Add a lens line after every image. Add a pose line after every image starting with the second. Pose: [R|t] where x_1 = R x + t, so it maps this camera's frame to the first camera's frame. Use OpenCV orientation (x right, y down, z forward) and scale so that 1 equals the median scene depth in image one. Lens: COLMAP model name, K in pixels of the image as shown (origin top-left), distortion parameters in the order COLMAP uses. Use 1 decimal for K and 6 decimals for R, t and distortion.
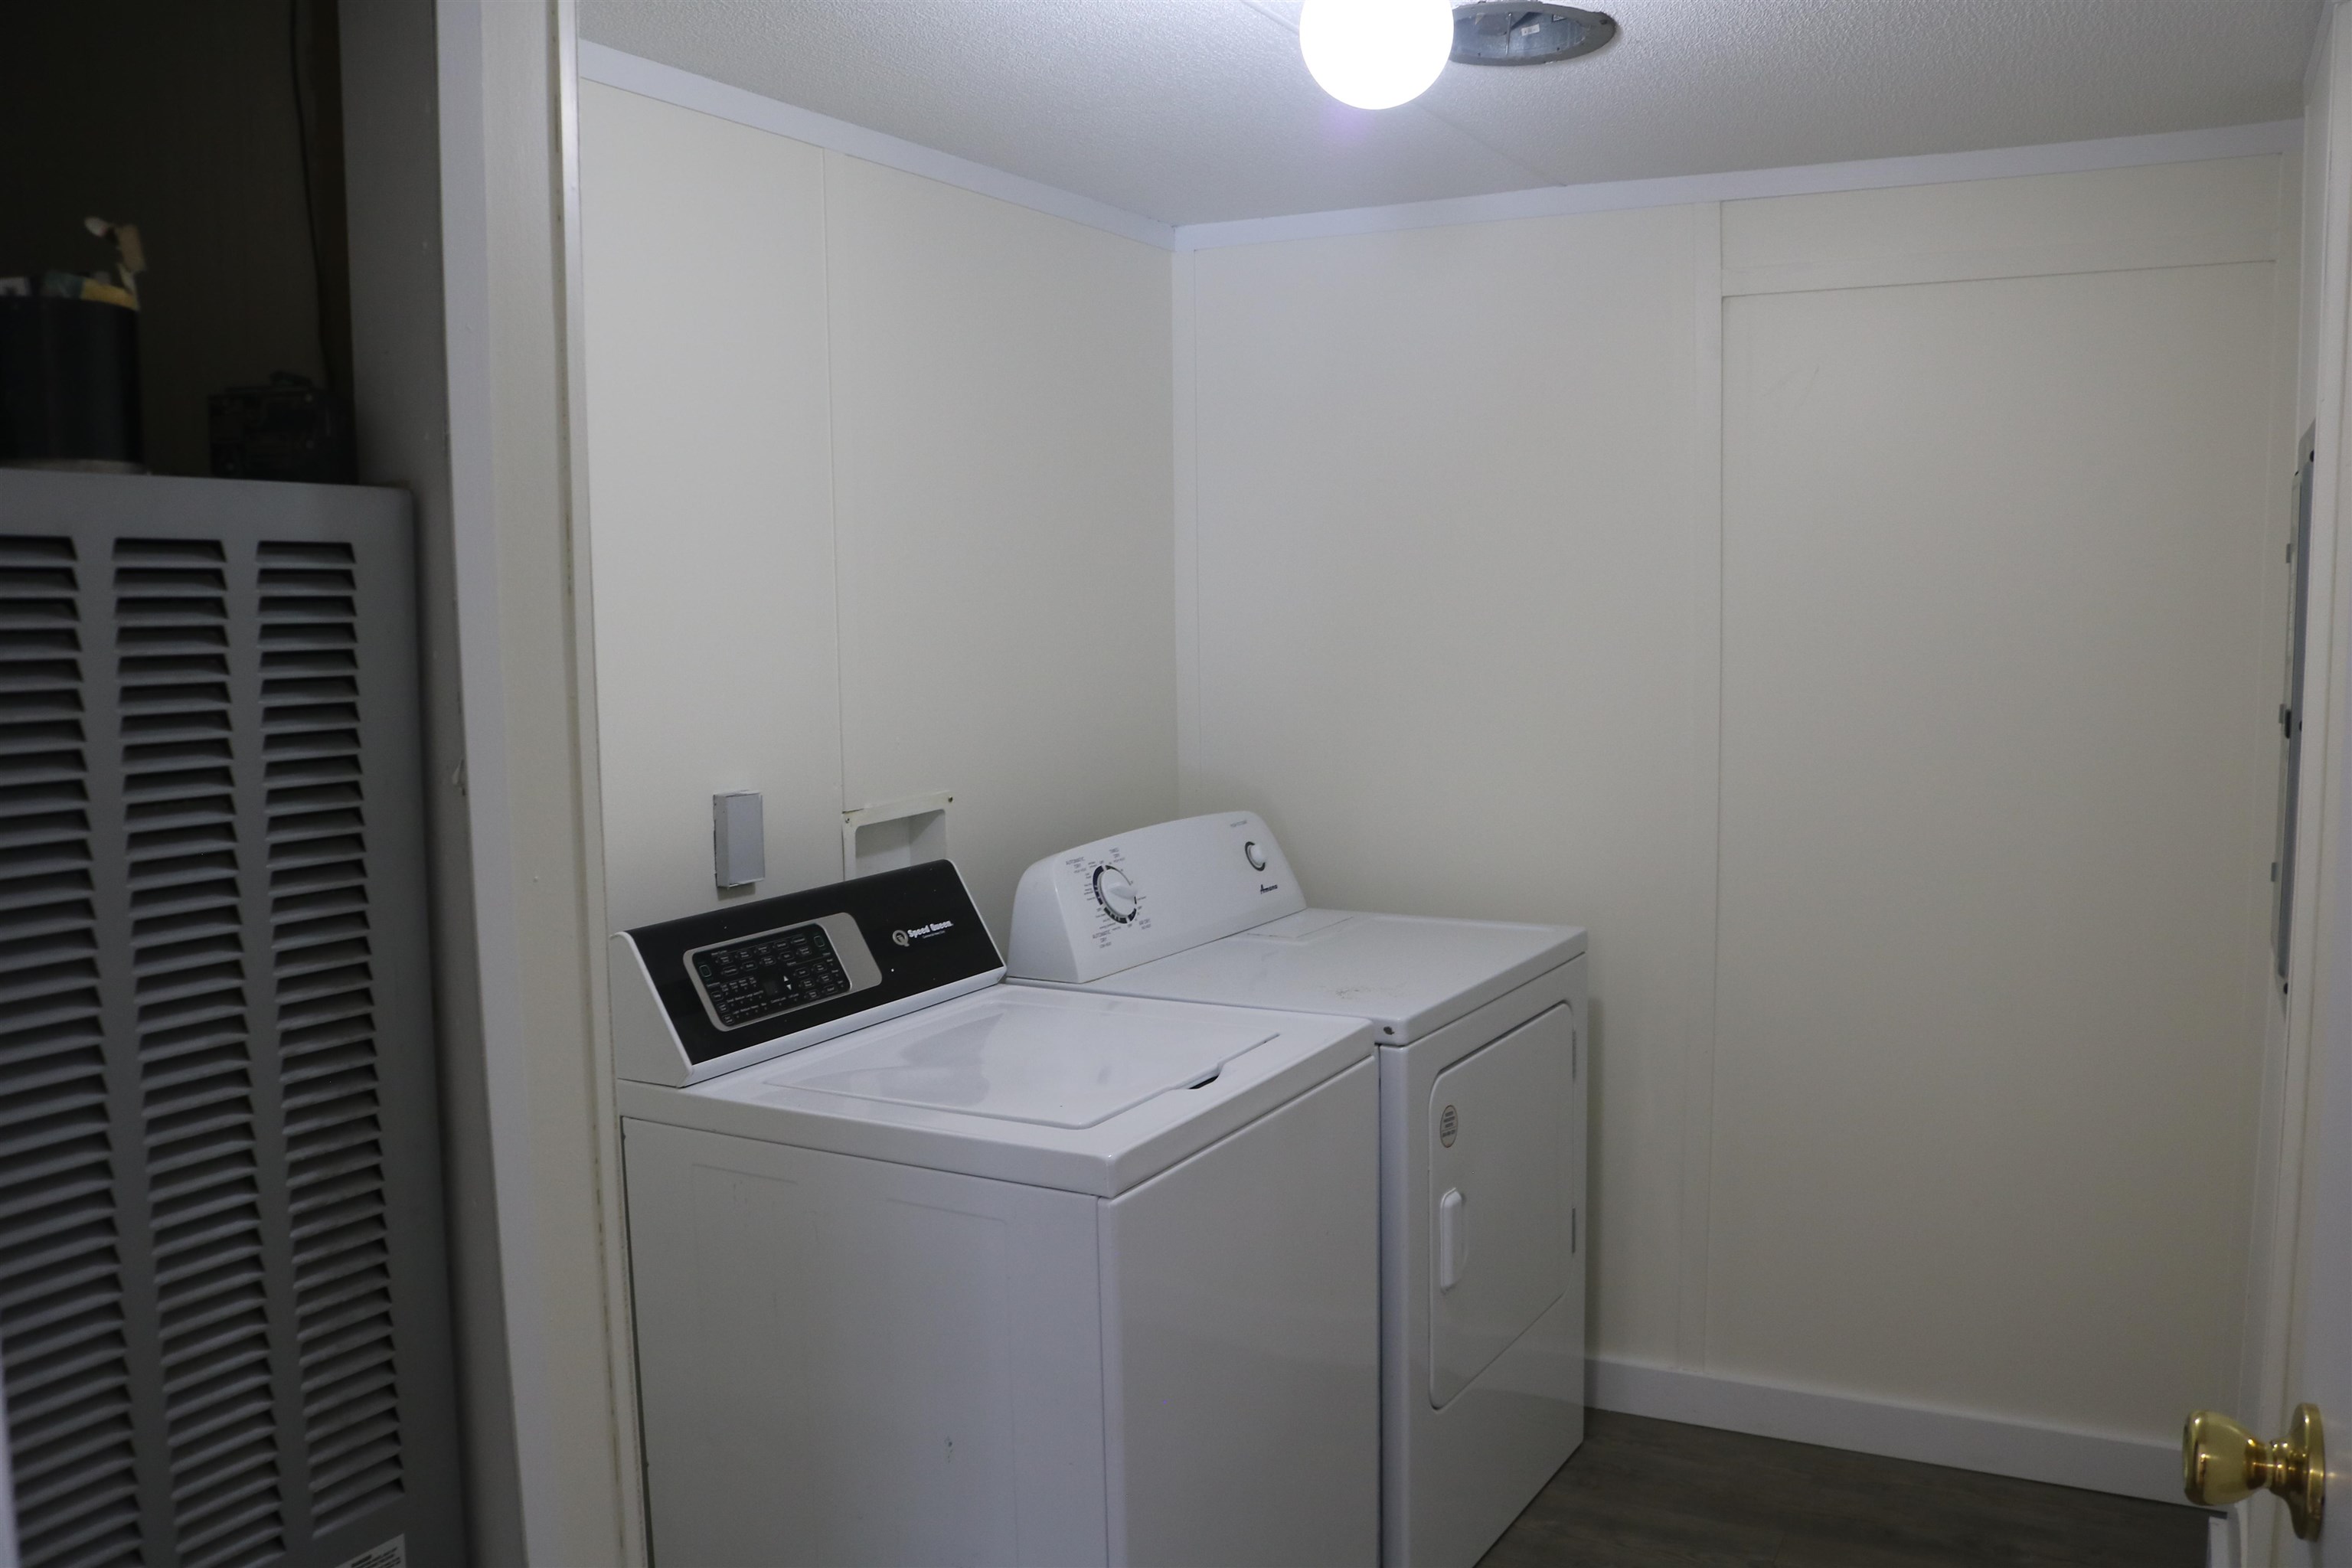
lens RADIAL K [[1950.6, 0, 1156.1], [0, 1950.6, 790.5], [0, 0, 1]] dist [-0.169298, 0.141117]
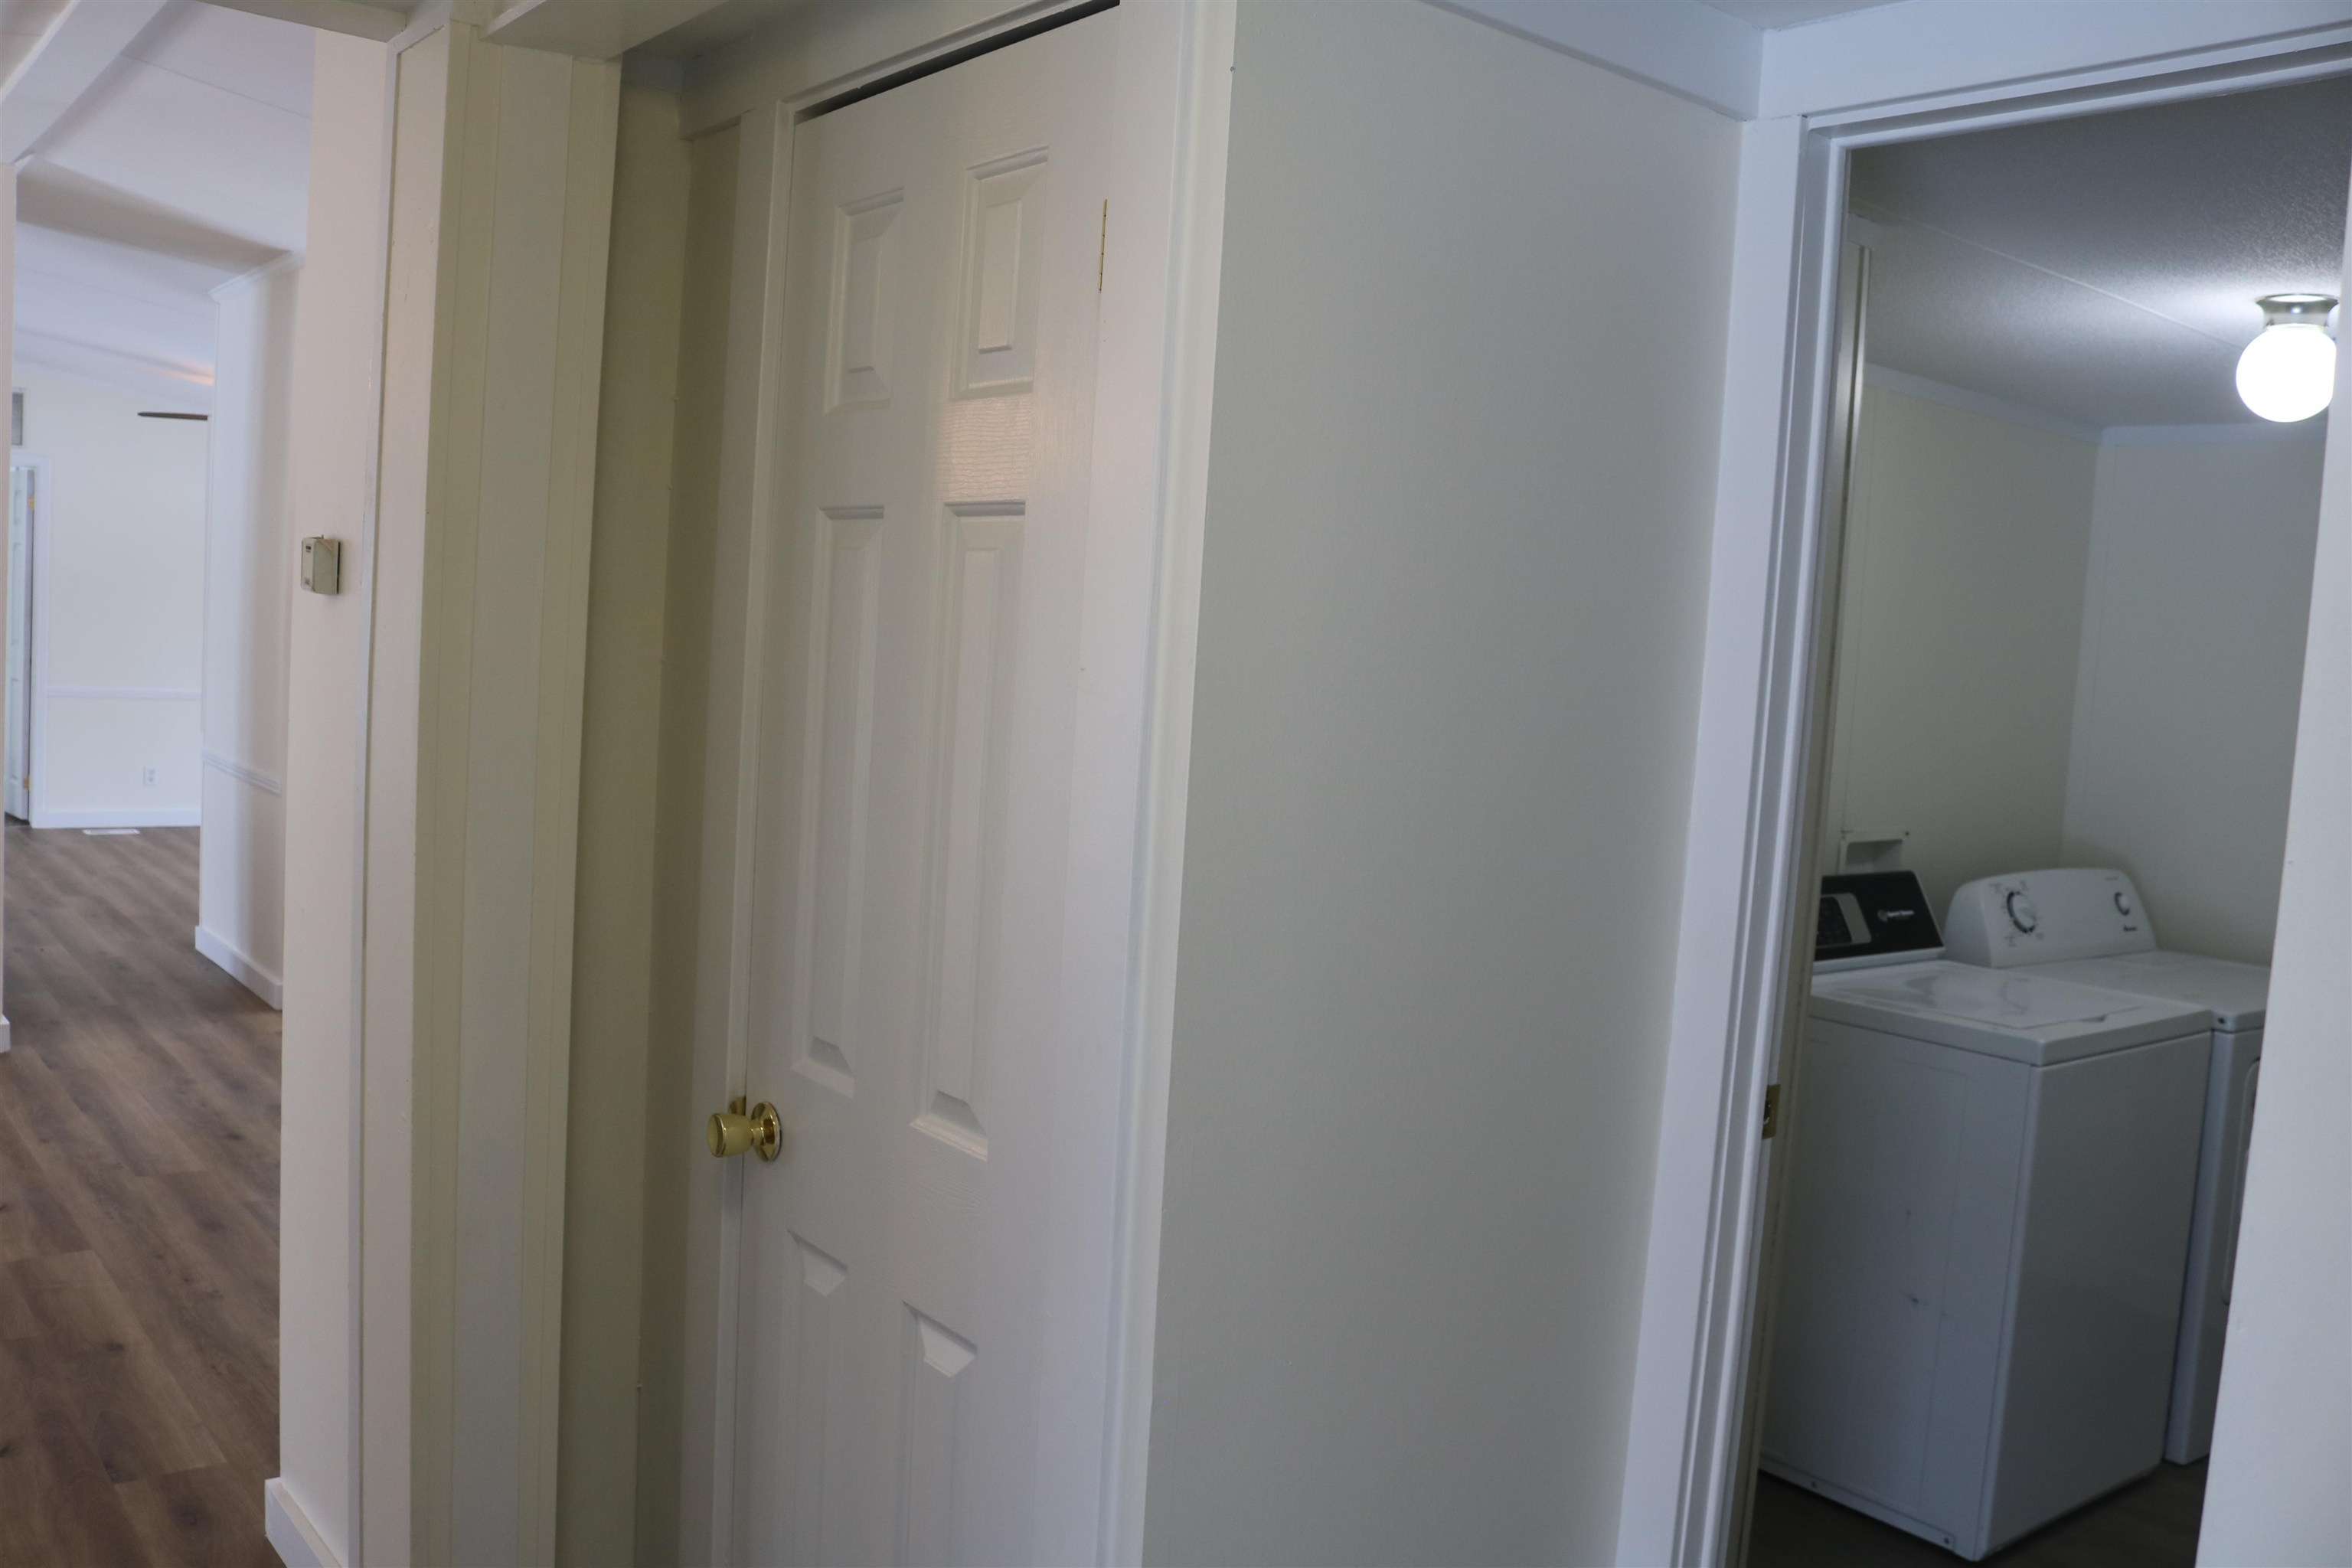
lens RADIAL K [[1950.6, 0, 1156.1], [0, 1950.6, 790.5], [0, 0, 1]] dist [-0.169298, 0.141117]
pose [[0.917400, 0.107619, -0.383140, -0.082301], [-0.119396, 0.992822, -0.007016, 0.051132], [0.379635, 0.052182, 0.923664, -0.529819]]
